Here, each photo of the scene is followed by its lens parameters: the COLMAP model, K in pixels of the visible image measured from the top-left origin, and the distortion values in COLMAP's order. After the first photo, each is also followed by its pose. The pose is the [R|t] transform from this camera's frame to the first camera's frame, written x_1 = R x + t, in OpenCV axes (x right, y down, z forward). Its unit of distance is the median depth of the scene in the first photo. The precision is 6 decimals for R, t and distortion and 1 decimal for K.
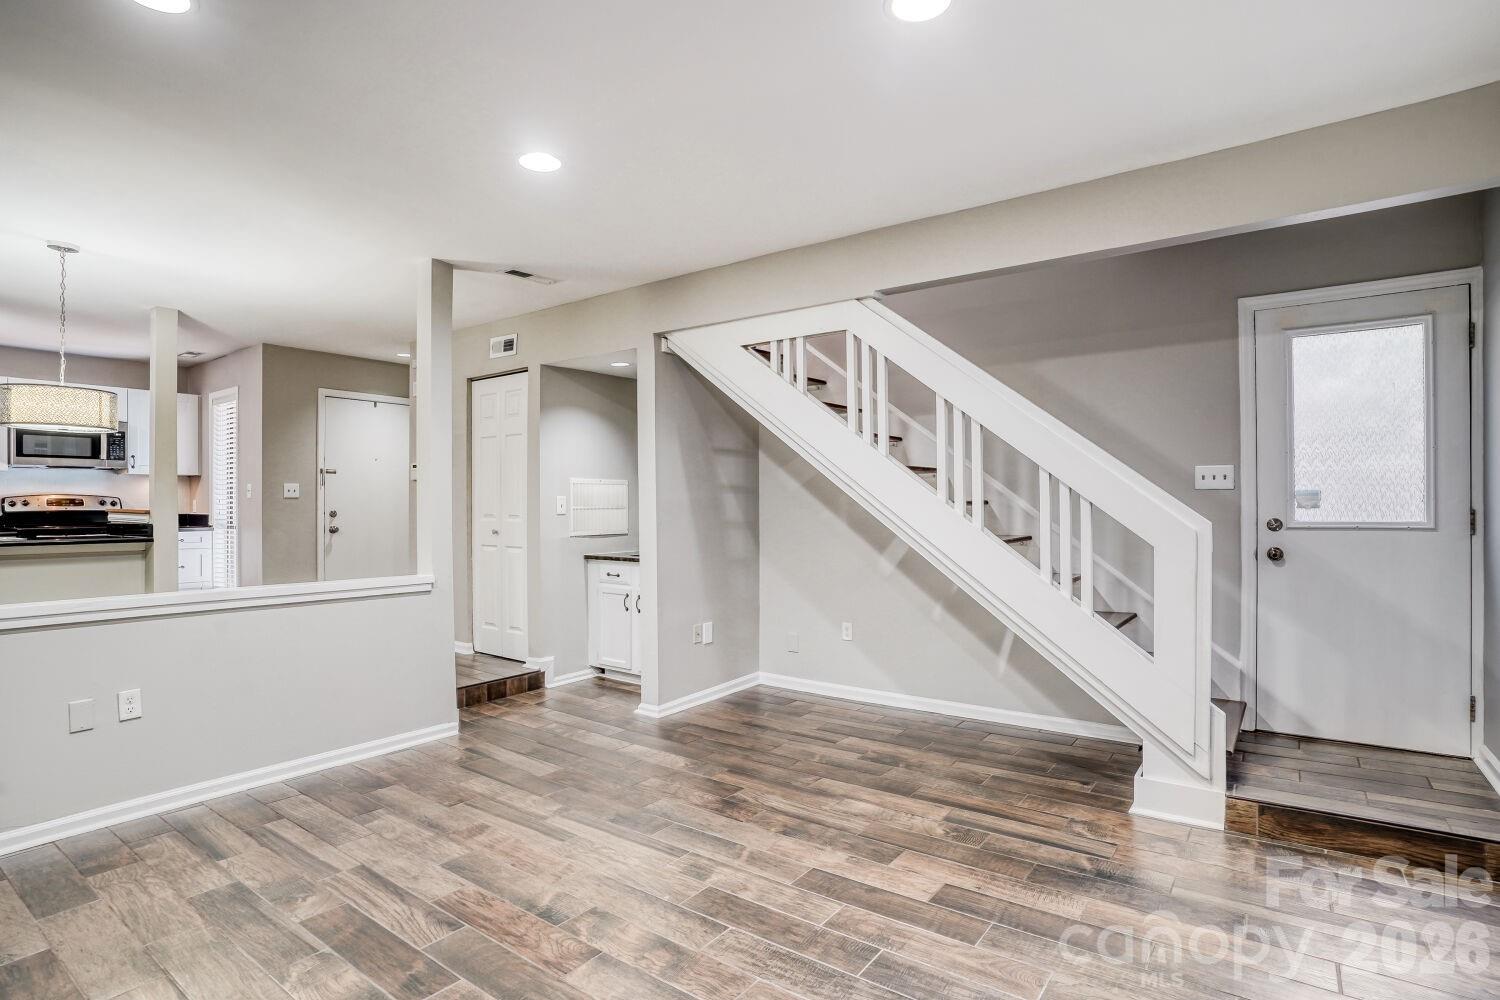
lens RADIAL K [[750.1, 0, 758.1], [0, 750.1, 497.5], [0, 0, 1]] dist [-0.048365, 0.006165]
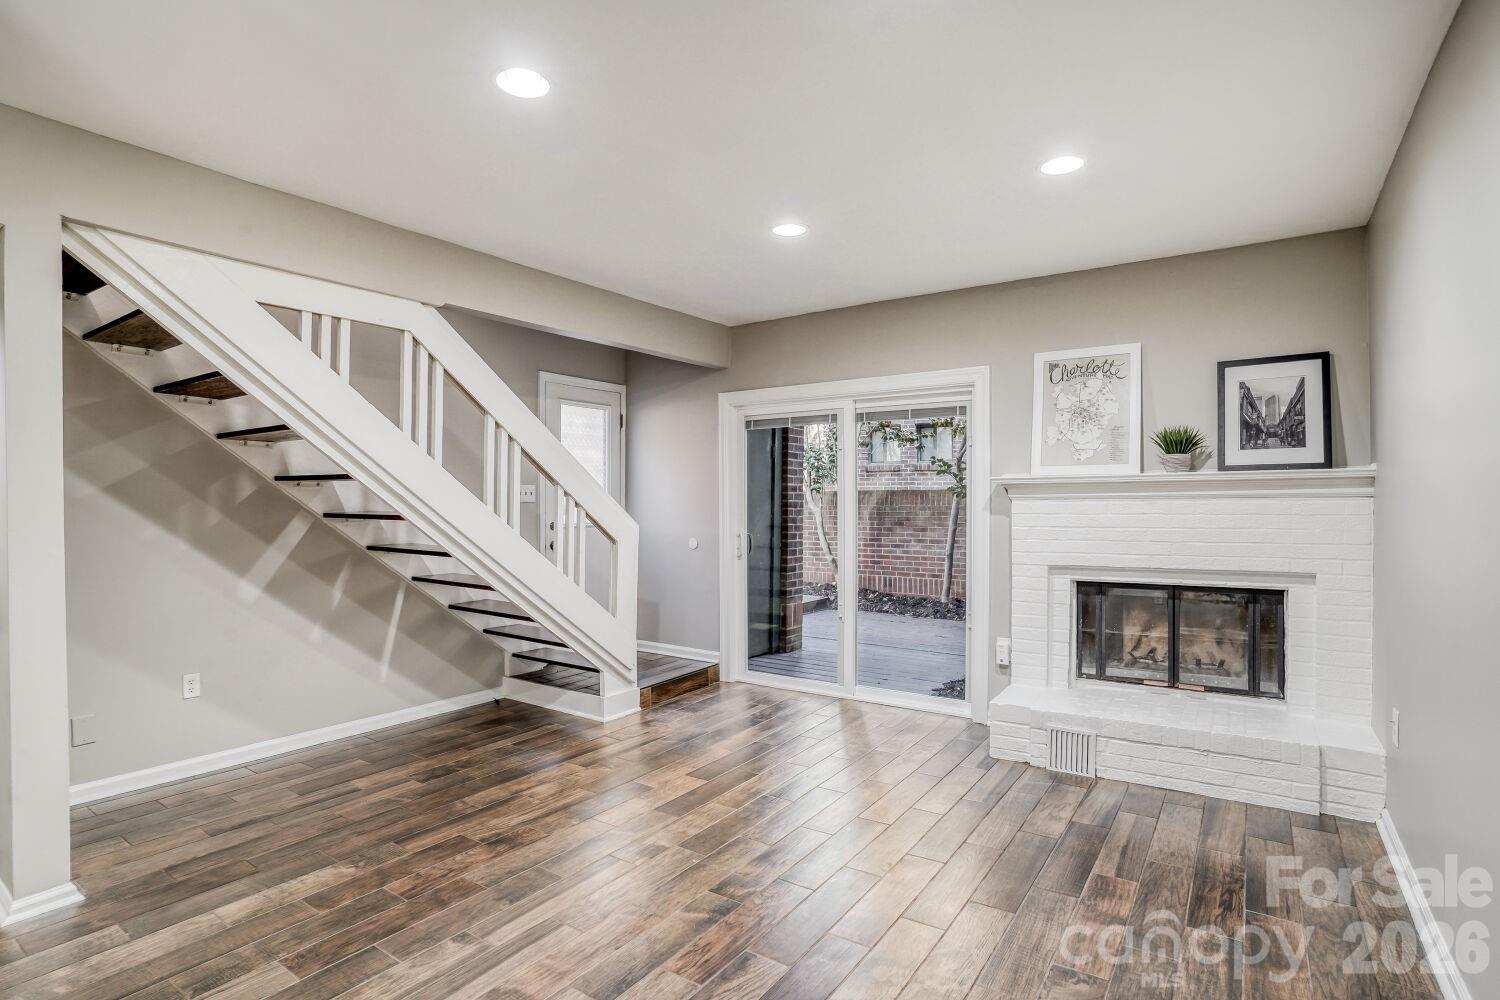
lens RADIAL K [[750.1, 0, 752.1], [0, 750.1, 494.8], [0, 0, 1]] dist [-0.048365, 0.006165]
pose [[-0.016502, 0.012358, 0.999787, -0.879575], [-0.009090, 0.999880, -0.012510, -0.012374], [-0.999823, -0.009294, -0.016388, 0.636255]]
